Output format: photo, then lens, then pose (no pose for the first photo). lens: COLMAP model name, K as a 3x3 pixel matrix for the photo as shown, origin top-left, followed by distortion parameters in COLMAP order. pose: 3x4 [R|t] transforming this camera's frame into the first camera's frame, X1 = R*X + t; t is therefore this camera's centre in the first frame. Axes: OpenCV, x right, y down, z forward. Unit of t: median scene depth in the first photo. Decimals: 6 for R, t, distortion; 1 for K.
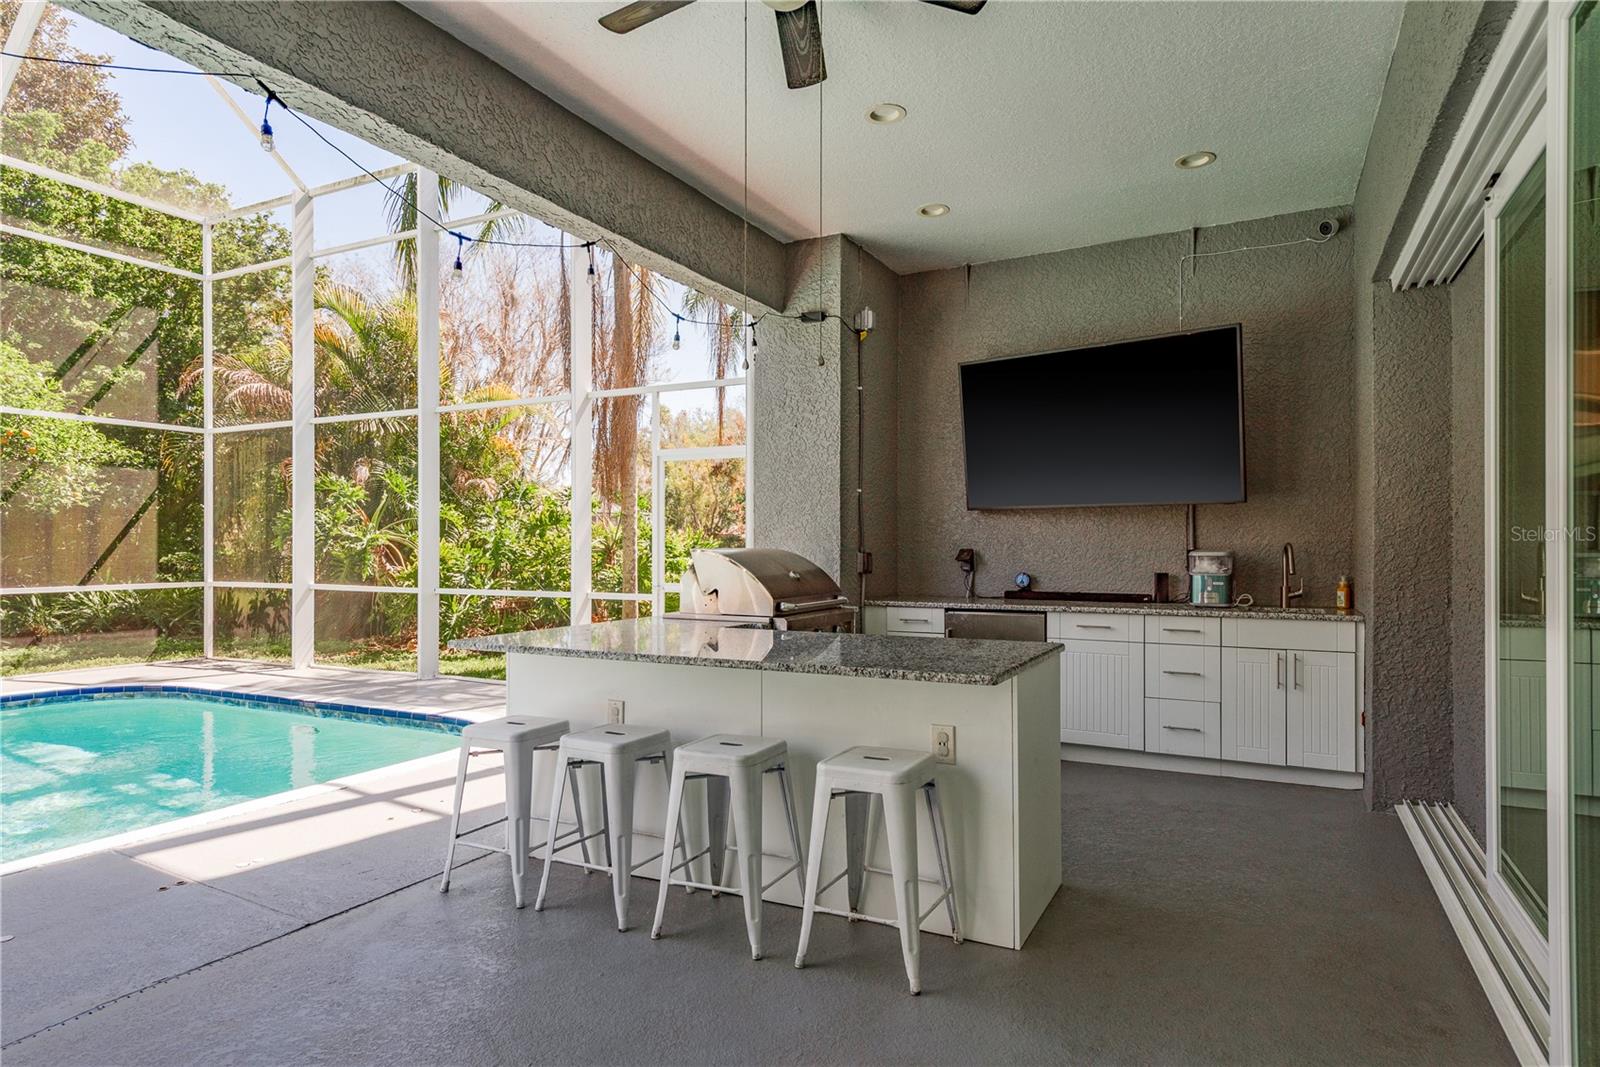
lens RADIAL K [[923.8, 0, 802.9], [0, 923.8, 546.7], [0, 0, 1]] dist [0.002785, 0.000144]
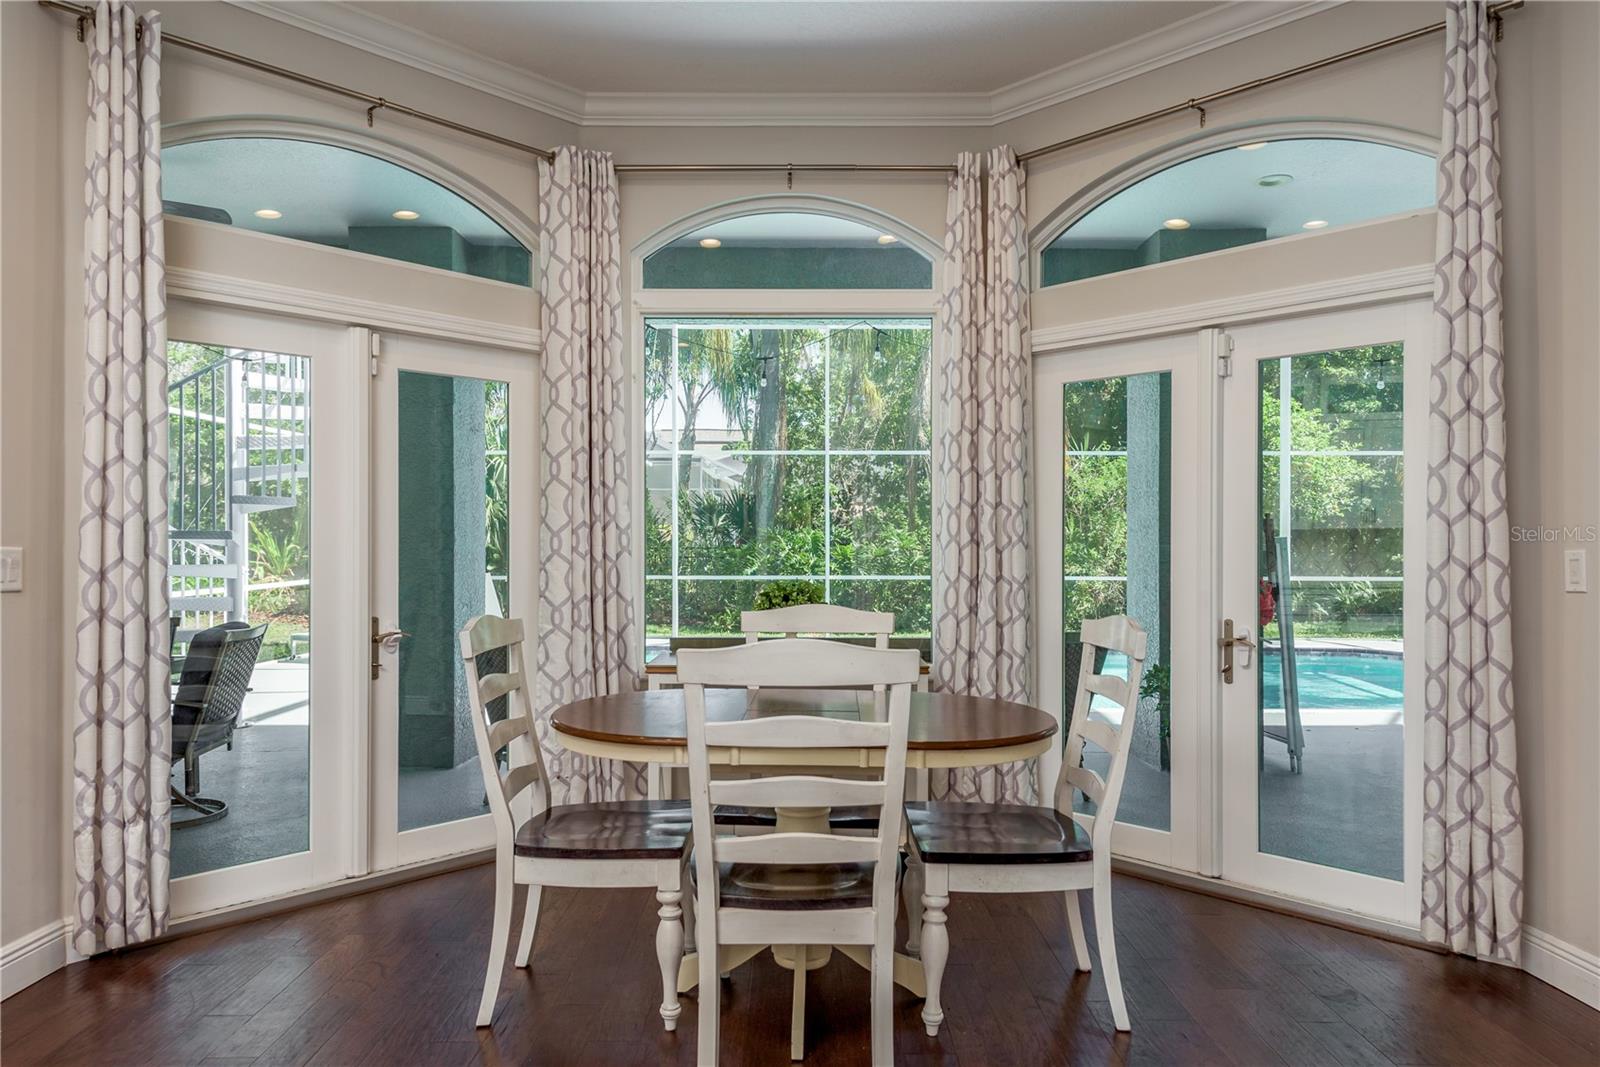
lens RADIAL K [[1098.6, 0, 799.0], [0, 1098.6, 534.5], [0, 0, 1]] dist [0.004701, -0.000898]
pose [[0.469477, -0.005385, -0.882928, 0.242171], [0.003286, 0.999985, -0.004352, -0.014117], [0.882938, -0.000858, 0.469488, -0.419425]]
